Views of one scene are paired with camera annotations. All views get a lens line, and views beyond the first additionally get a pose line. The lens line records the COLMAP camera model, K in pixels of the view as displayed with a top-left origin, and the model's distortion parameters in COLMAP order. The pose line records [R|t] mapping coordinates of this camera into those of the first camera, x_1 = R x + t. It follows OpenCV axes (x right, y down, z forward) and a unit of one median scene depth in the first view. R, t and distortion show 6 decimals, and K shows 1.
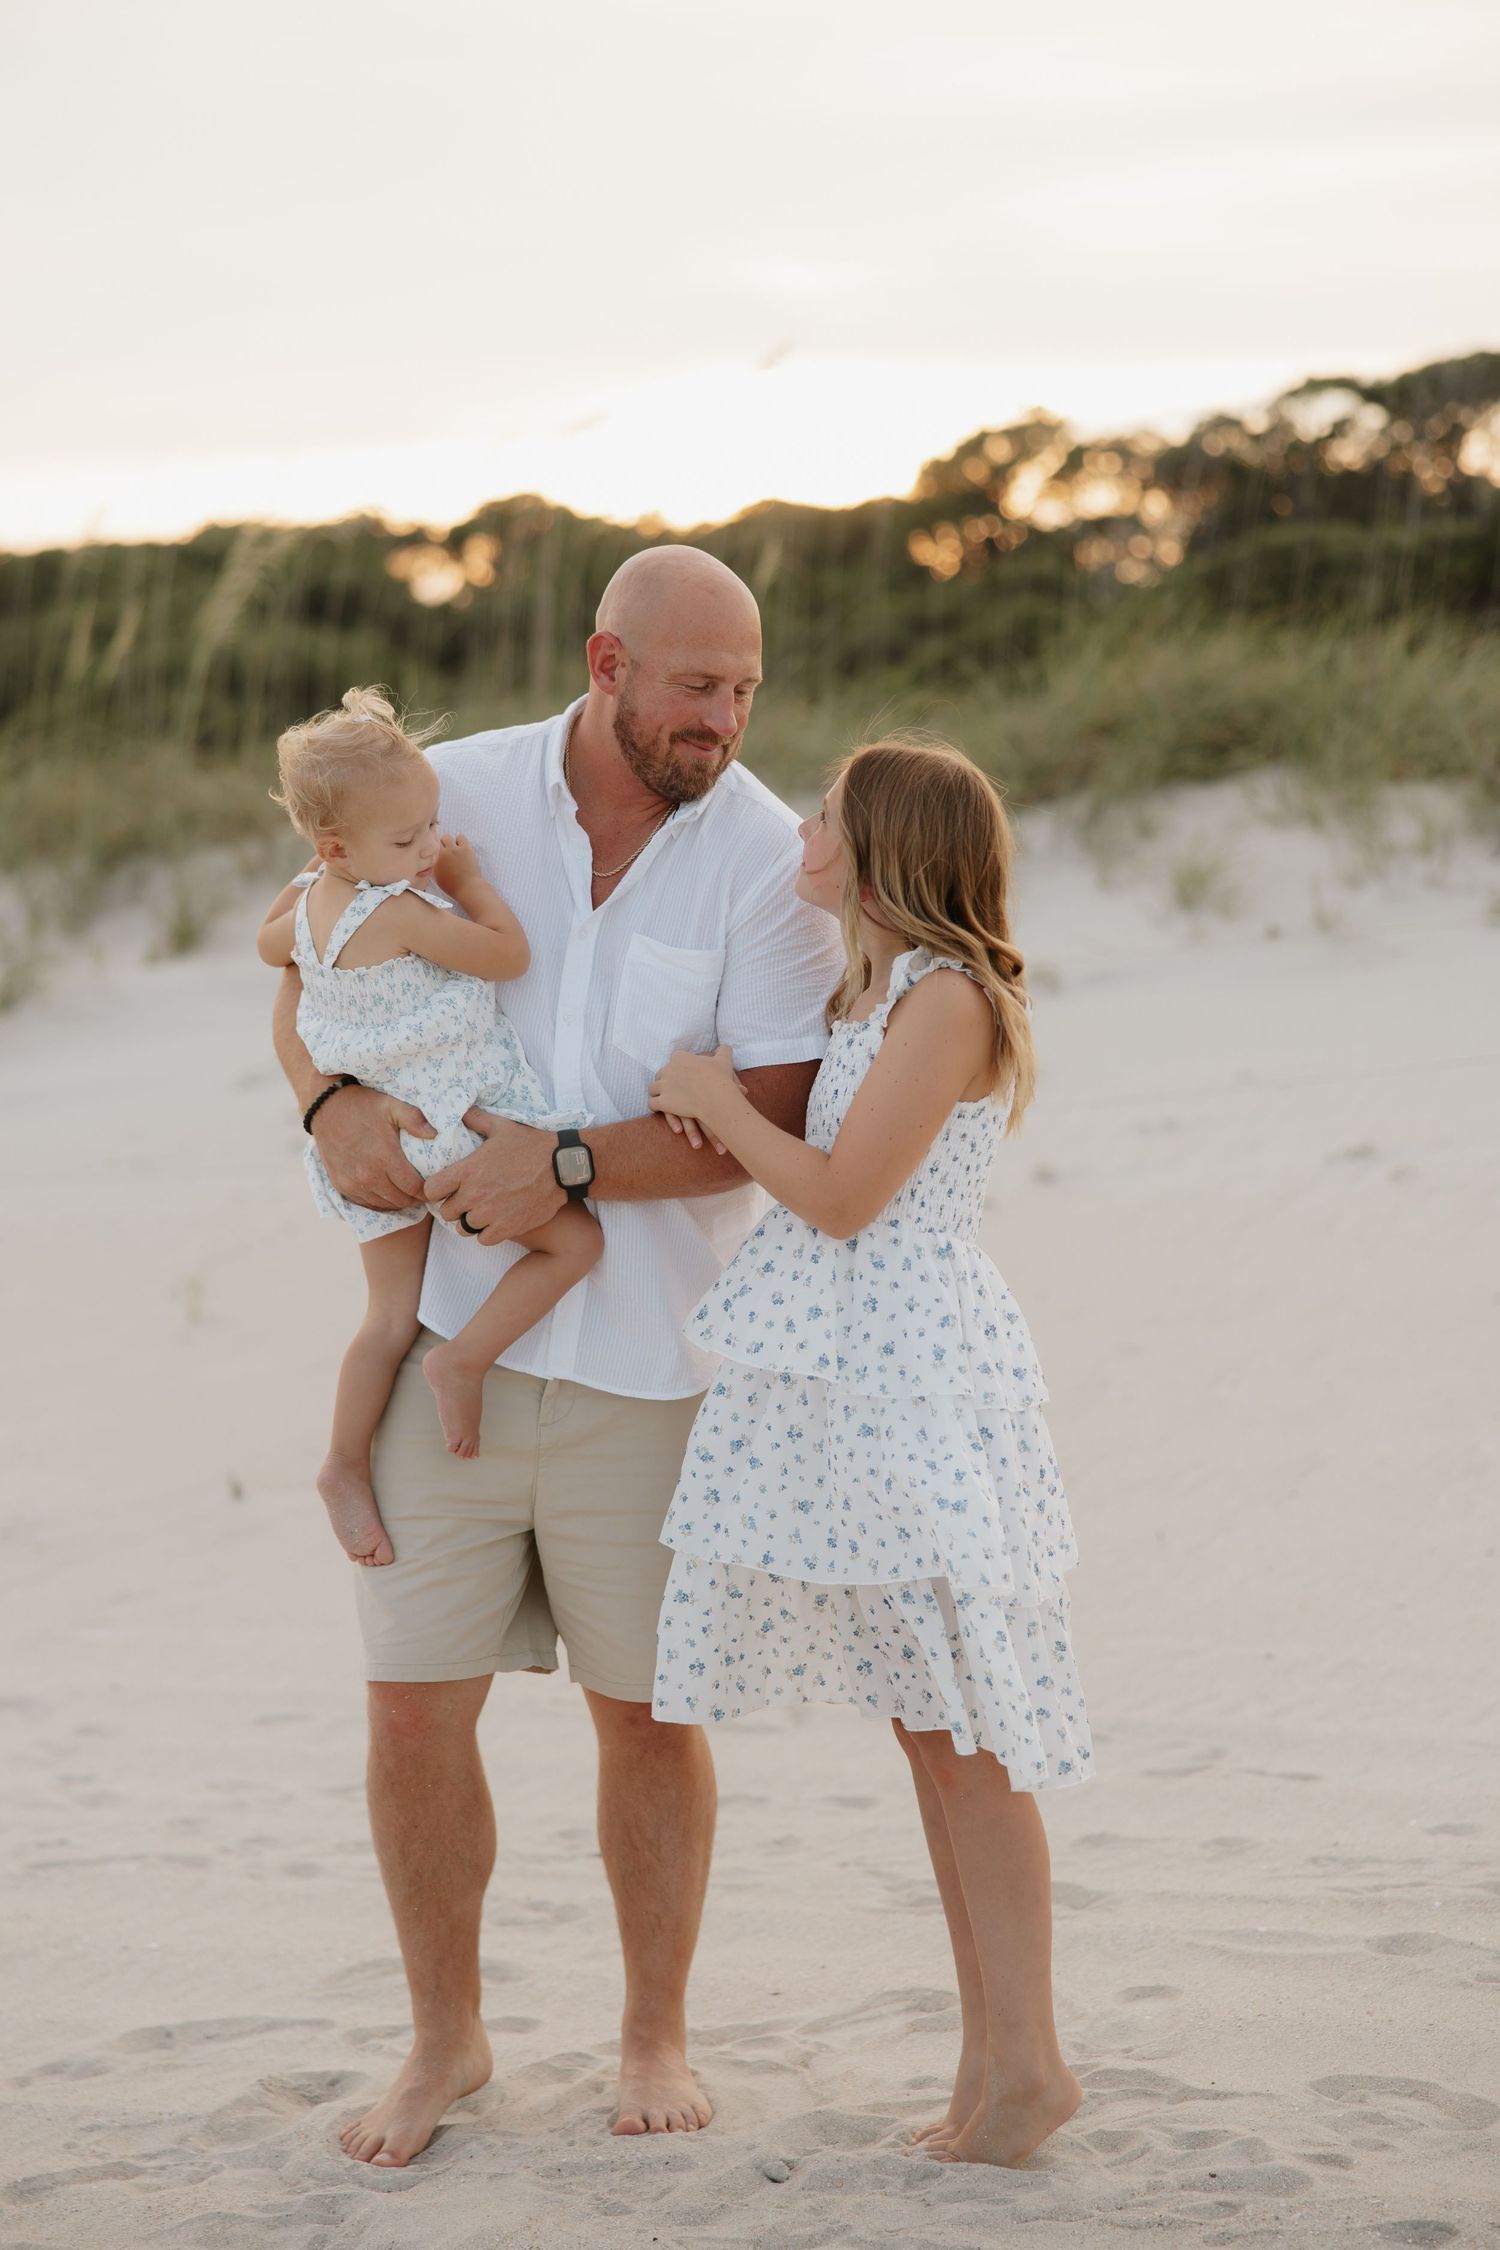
lens RADIAL K [[4077.3, 0, 727.3], [0, 4077.3, 1118.3], [0, 0, 1]] dist [0.034543, 0.000000]
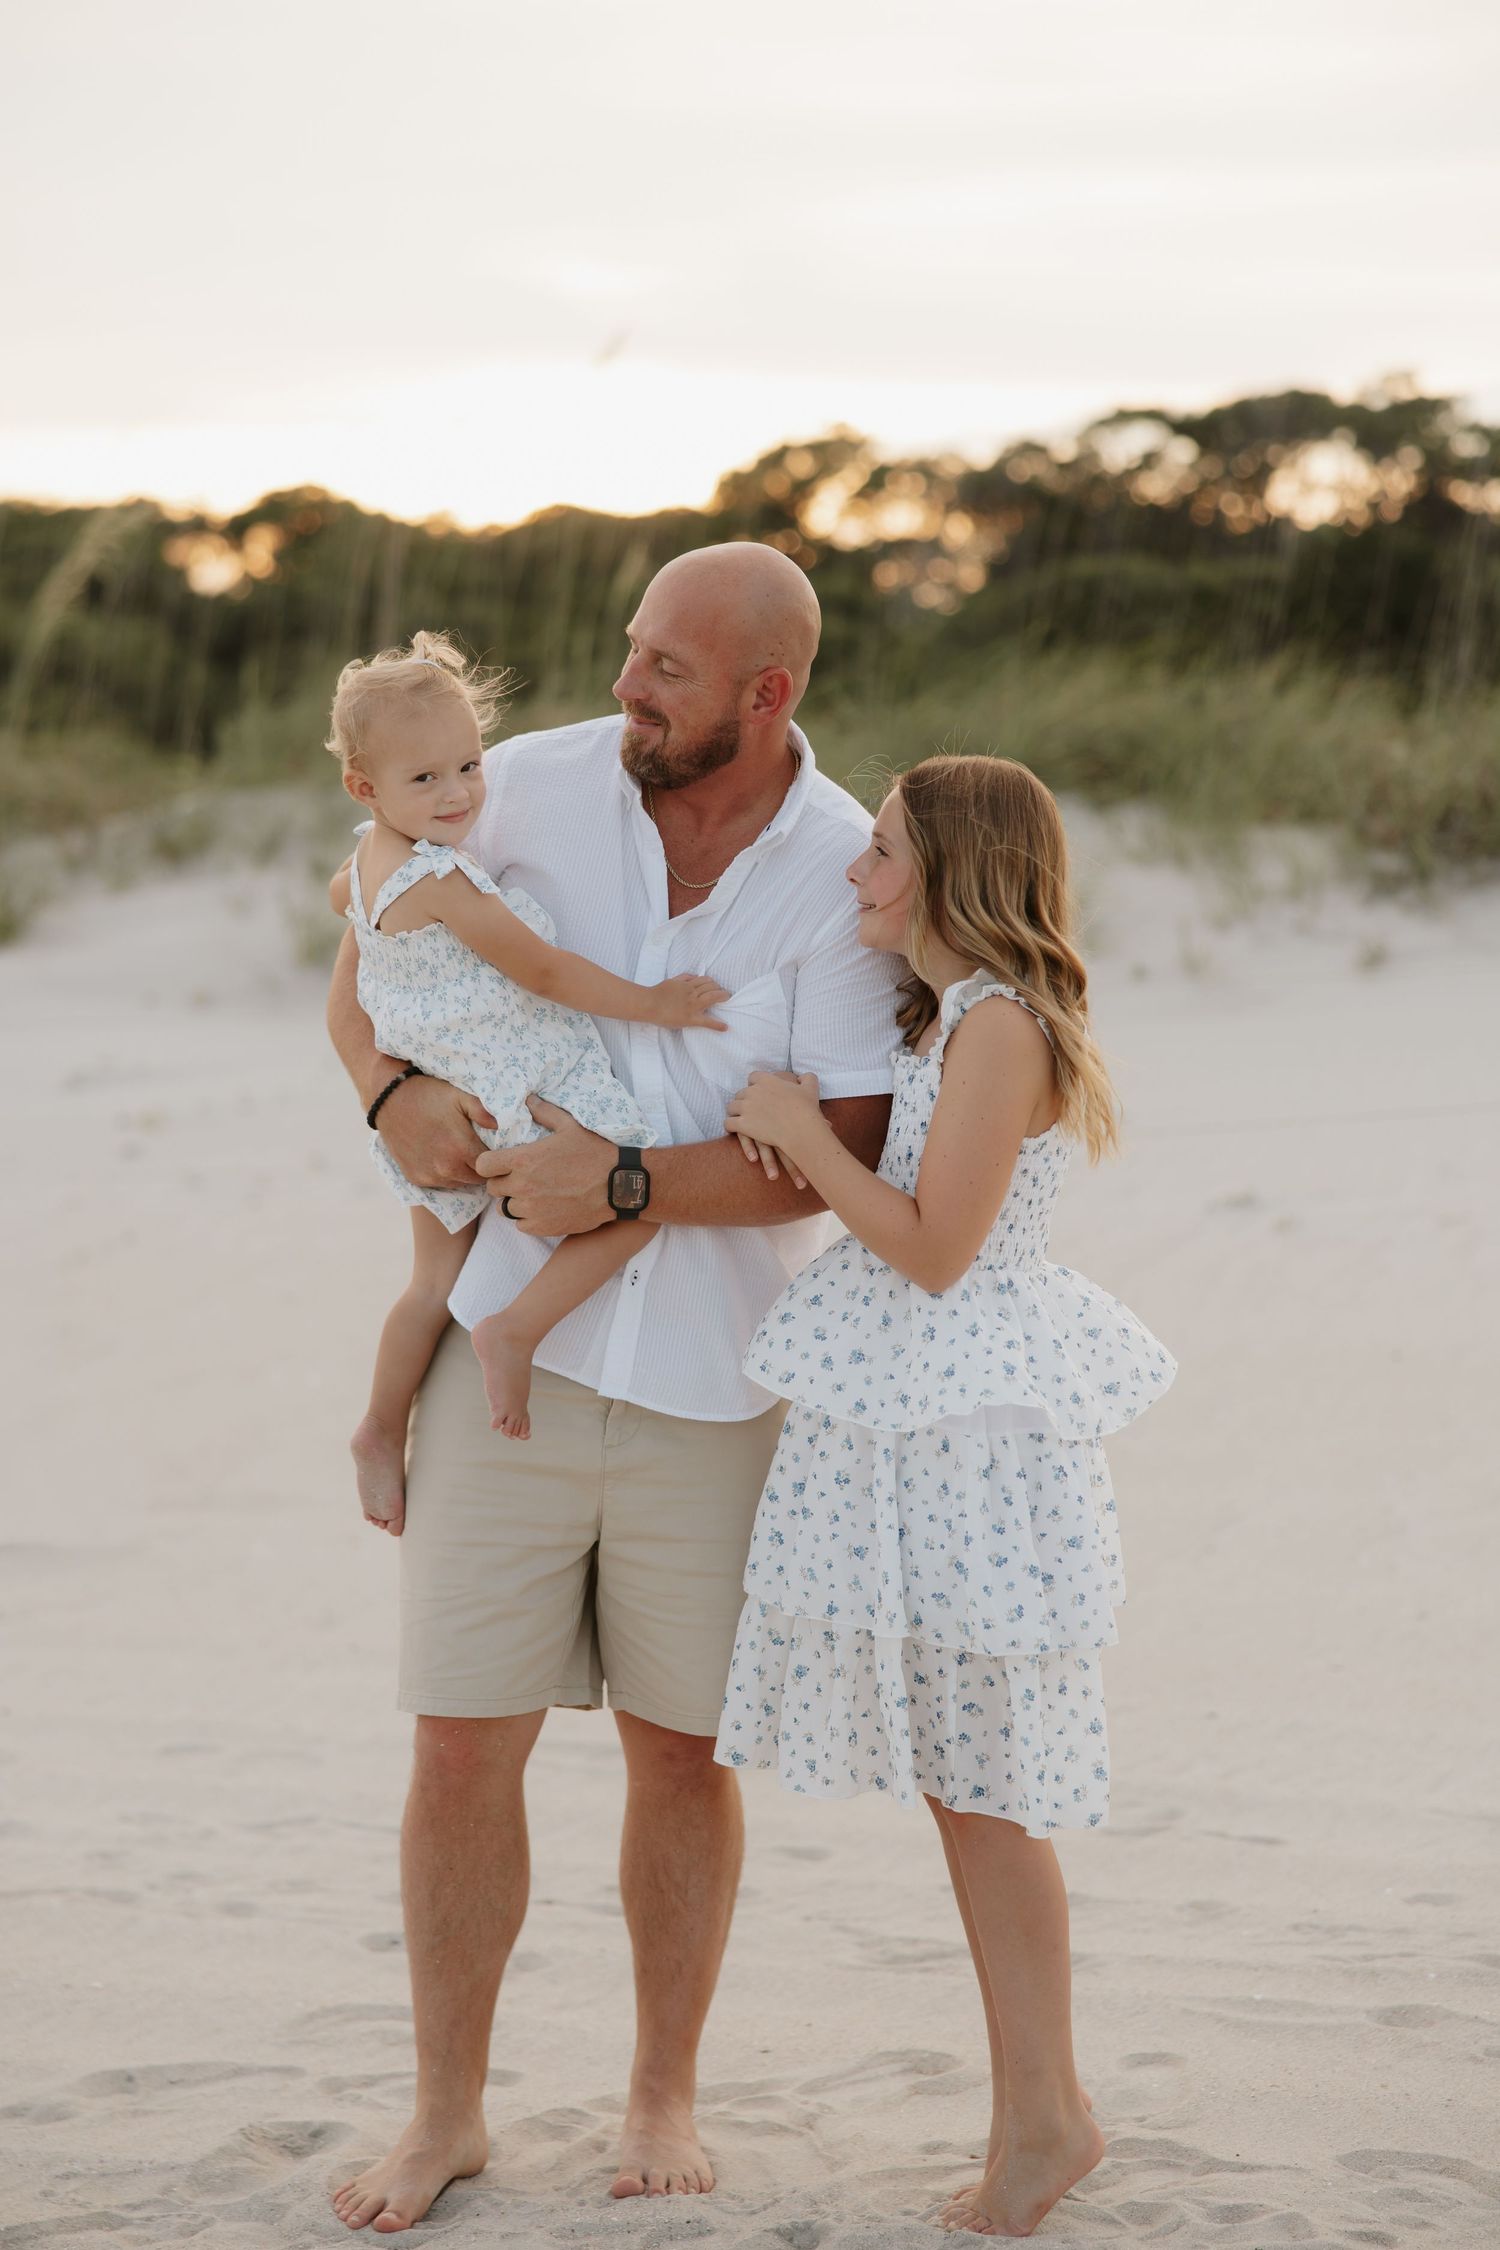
lens RADIAL K [[4200.0, 0, 770.5], [0, 4200.0, 1135.6], [0, 0, 1]] dist [0.032363, 0.000000]
pose [[0.996859, 0.039496, 0.068648, -0.051378], [-0.039336, 0.999219, -0.003682, 0.001557], [-0.068740, 0.000970, 0.997634, 0.007280]]
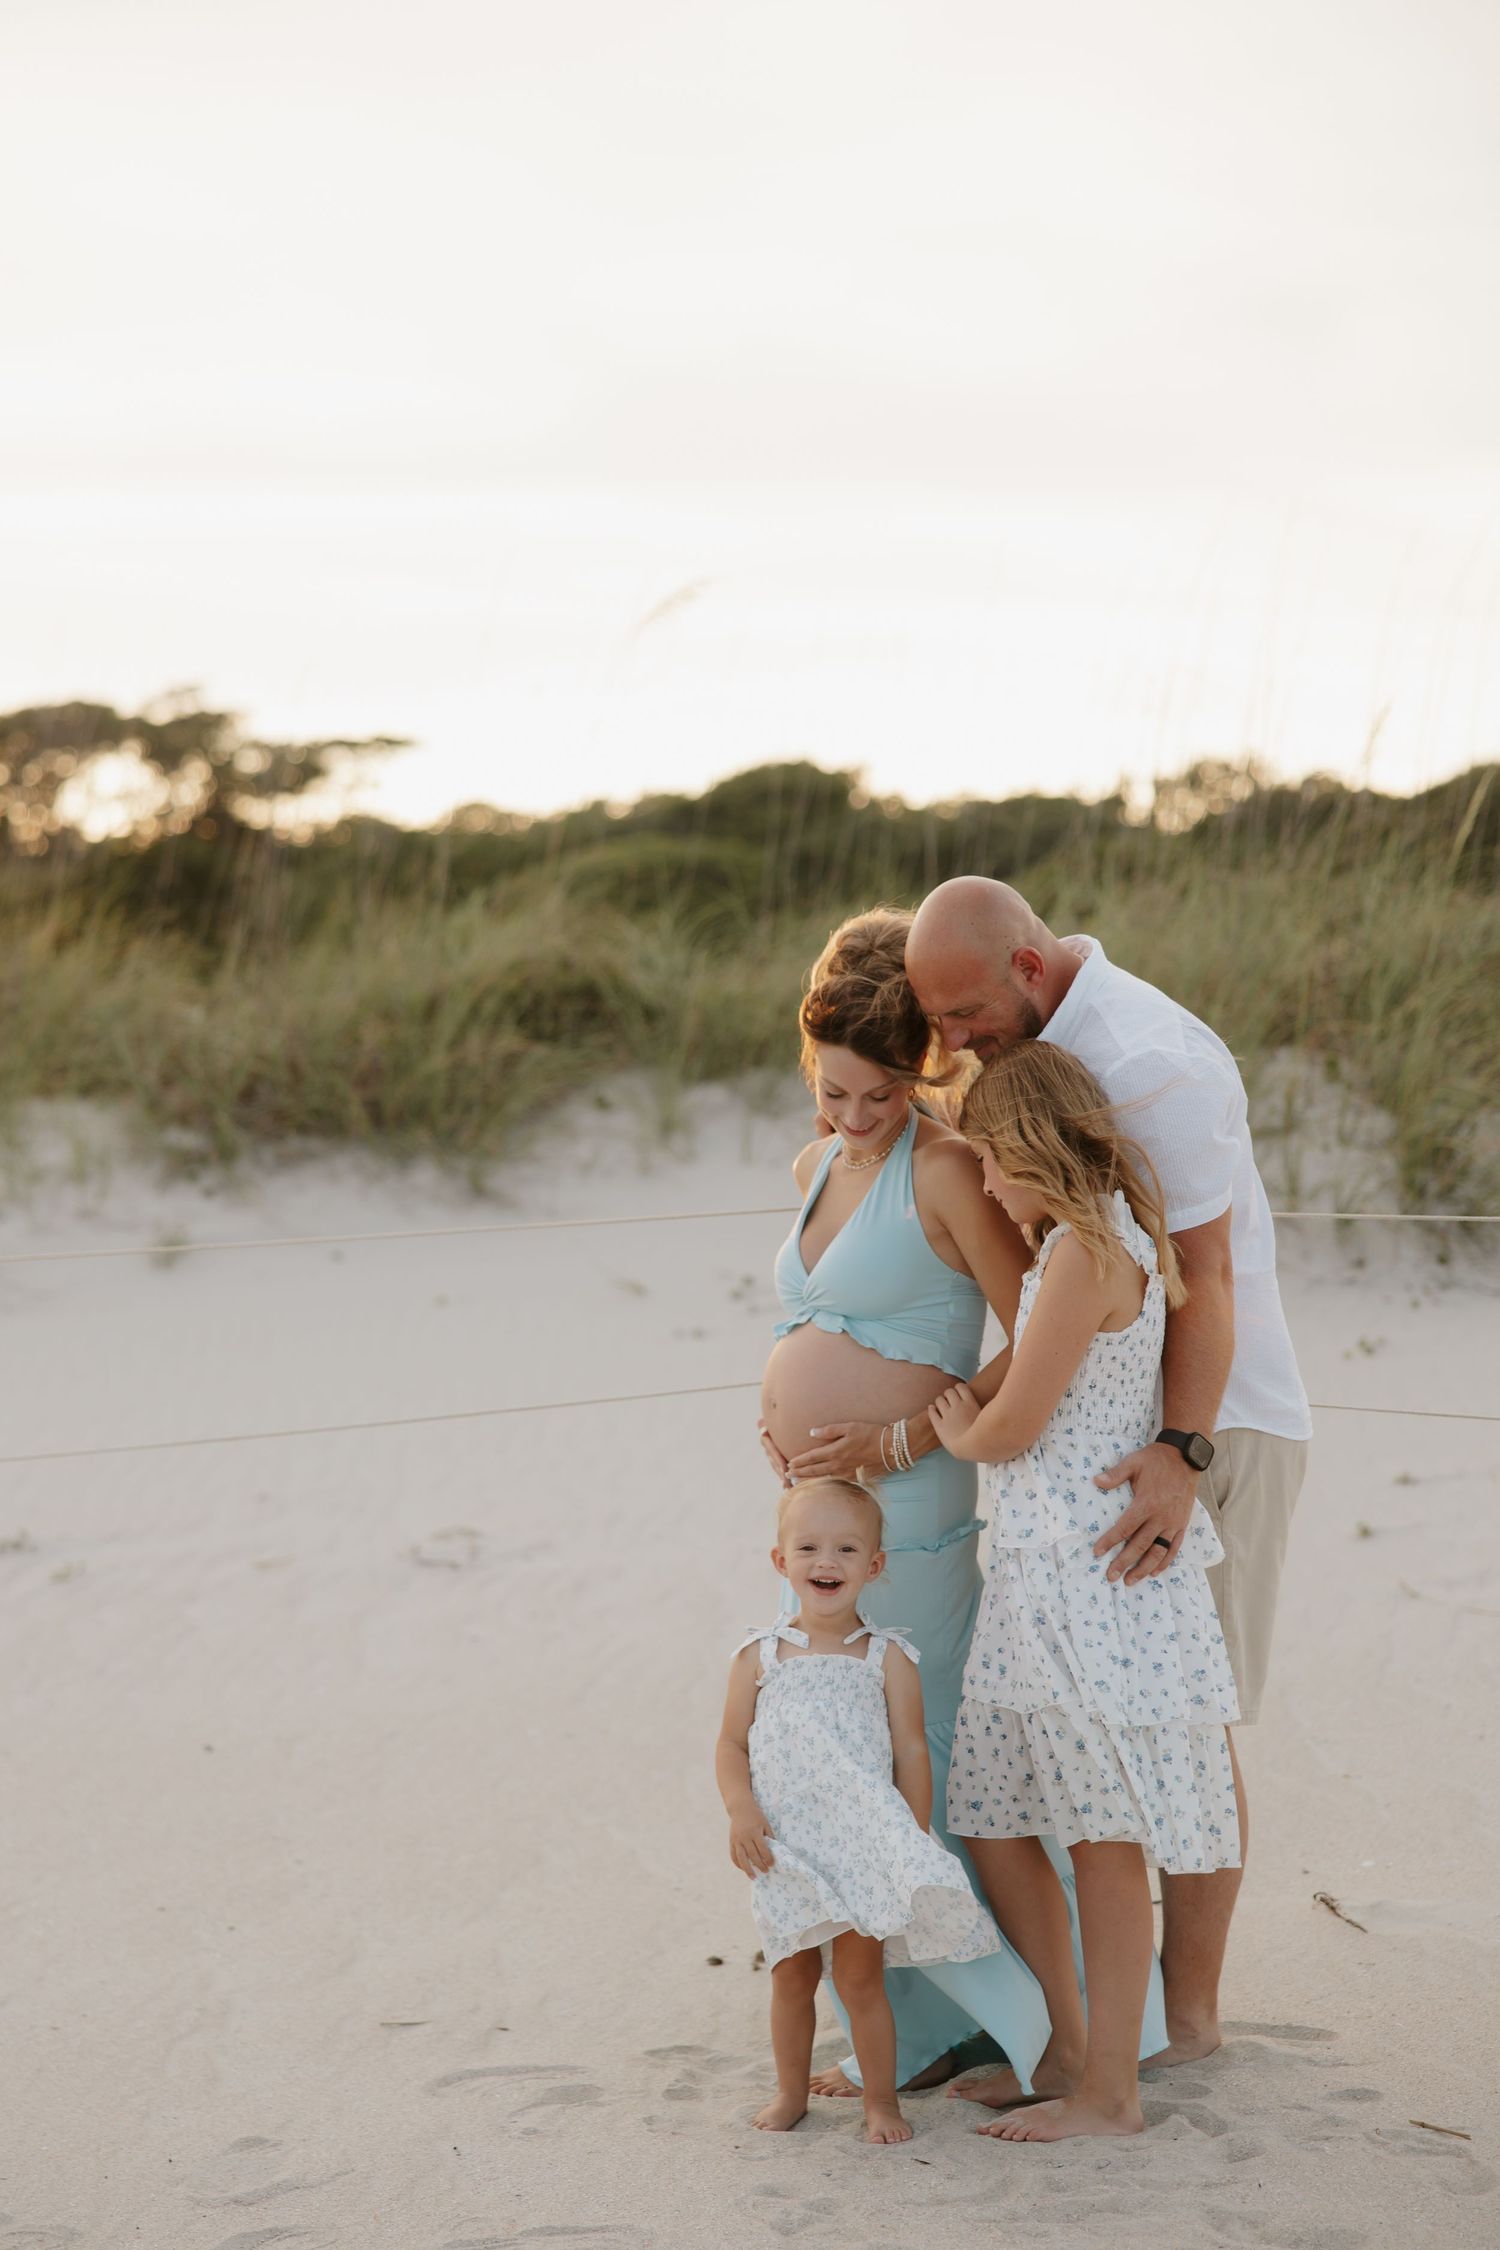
lens RADIAL K [[4077.3, 0, 743.3], [0, 4077.3, 1125.4], [0, 0, 1]] dist [0.034543, 0.000000]
pose [[0.939296, 0.039358, 0.340842, 0.028506], [-0.010186, 0.996160, -0.086958, -0.010204], [-0.342955, 0.078208, 0.936090, 0.388253]]
